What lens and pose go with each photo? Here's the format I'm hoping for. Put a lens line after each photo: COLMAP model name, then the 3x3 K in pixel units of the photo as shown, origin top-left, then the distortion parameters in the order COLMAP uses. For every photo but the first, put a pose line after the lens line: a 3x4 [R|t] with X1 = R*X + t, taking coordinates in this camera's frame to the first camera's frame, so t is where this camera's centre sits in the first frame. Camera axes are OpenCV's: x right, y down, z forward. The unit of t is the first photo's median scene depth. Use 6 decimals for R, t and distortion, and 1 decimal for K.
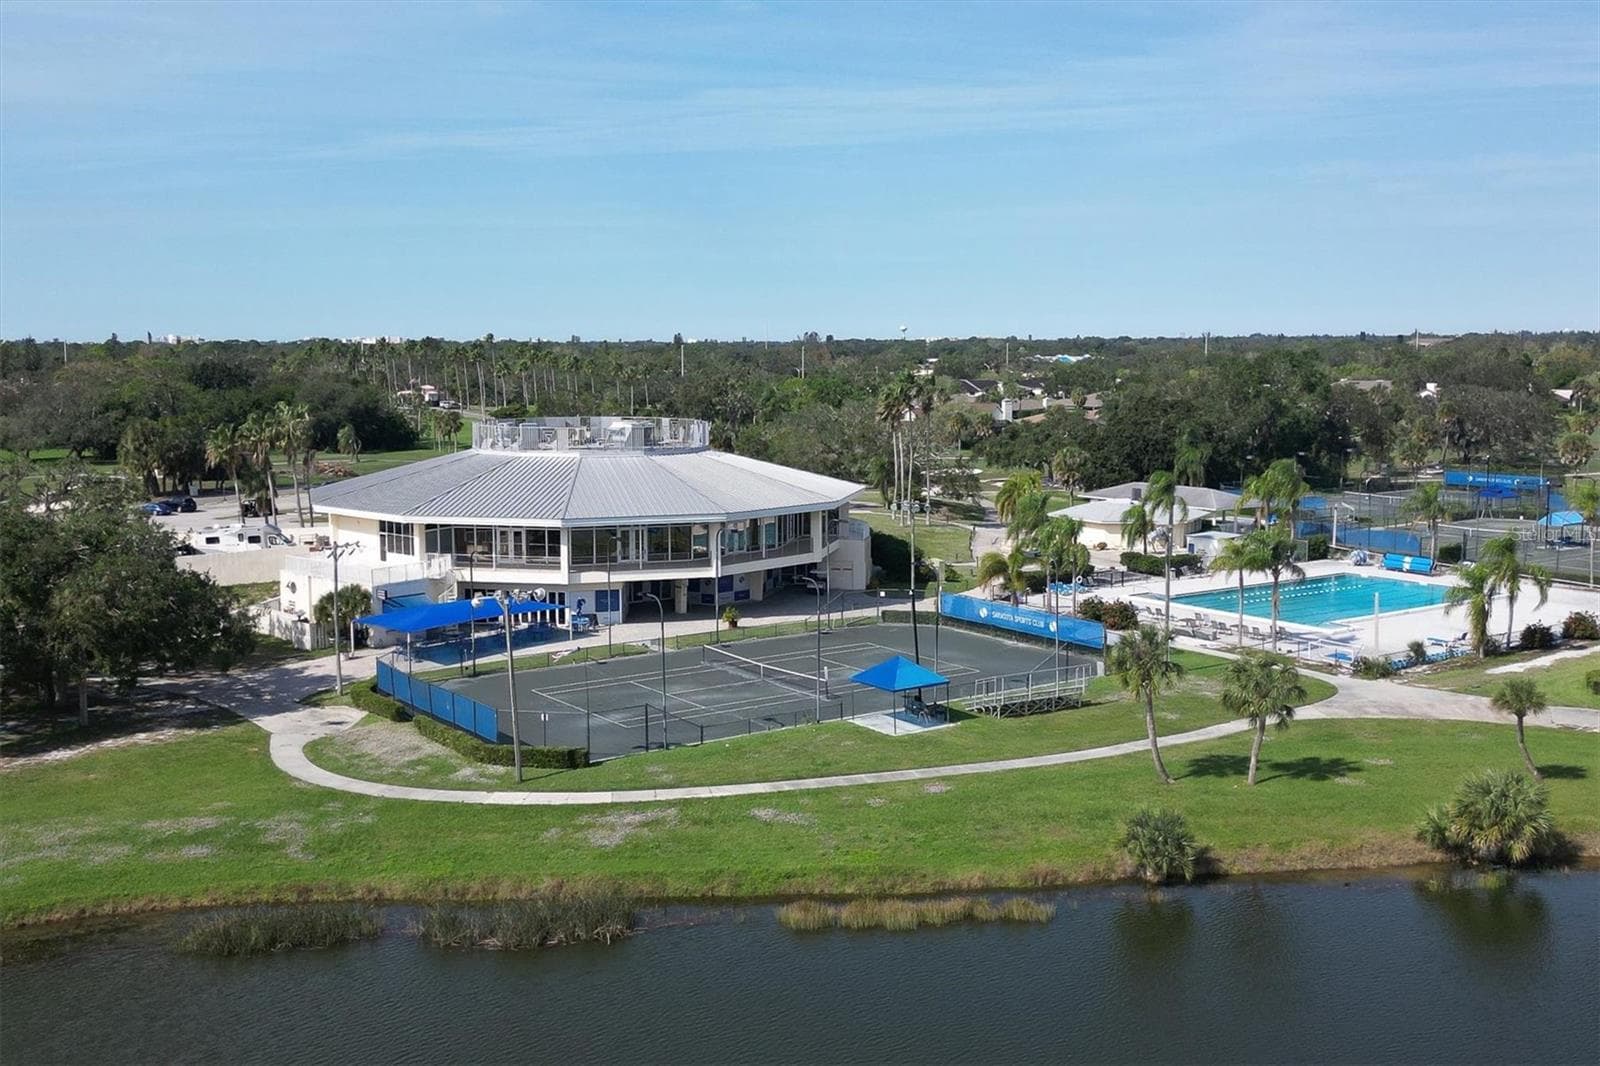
lens RADIAL K [[1879.0, 0, 800.0], [0, 1879.0, 533.0], [0, 0, 1]] dist [0.055825, -0.049619]
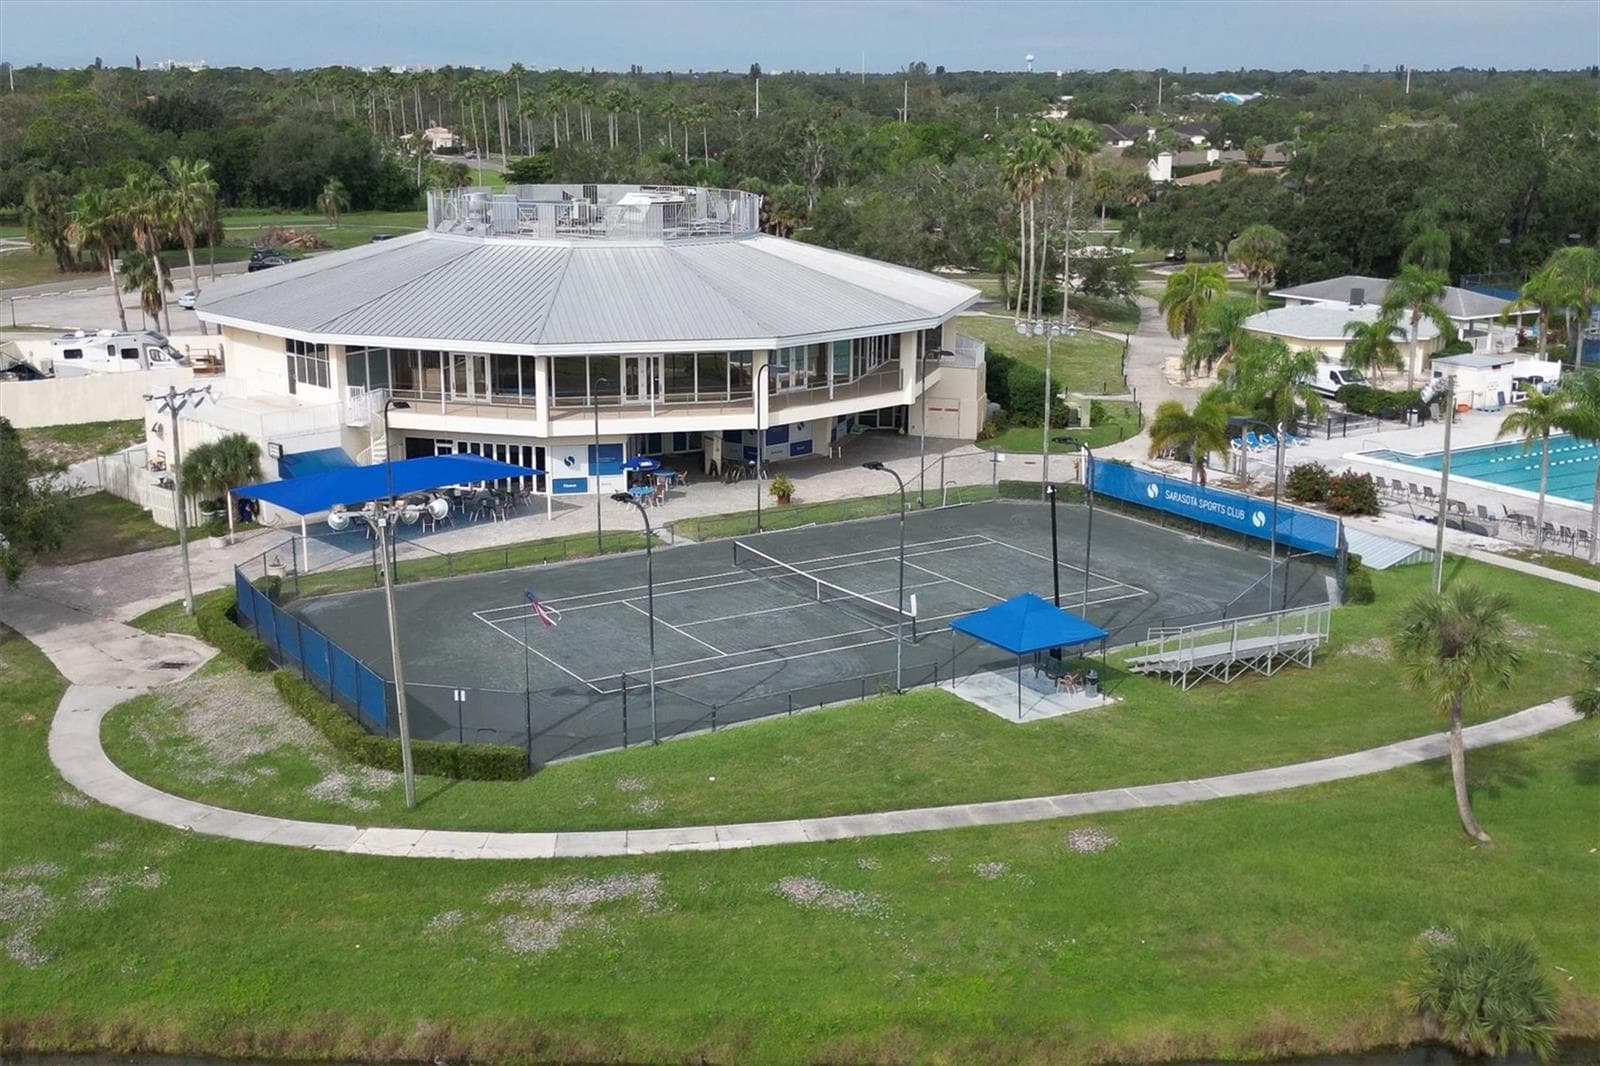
lens RADIAL K [[1879.0, 0, 800.0], [0, 1879.0, 533.0], [0, 0, 1]] dist [0.055825, -0.049619]
pose [[0.998289, 0.020334, -0.054815, 0.008148], [-0.012529, 0.990192, 0.139148, -0.034348], [0.057107, -0.138223, 0.988753, 0.306718]]
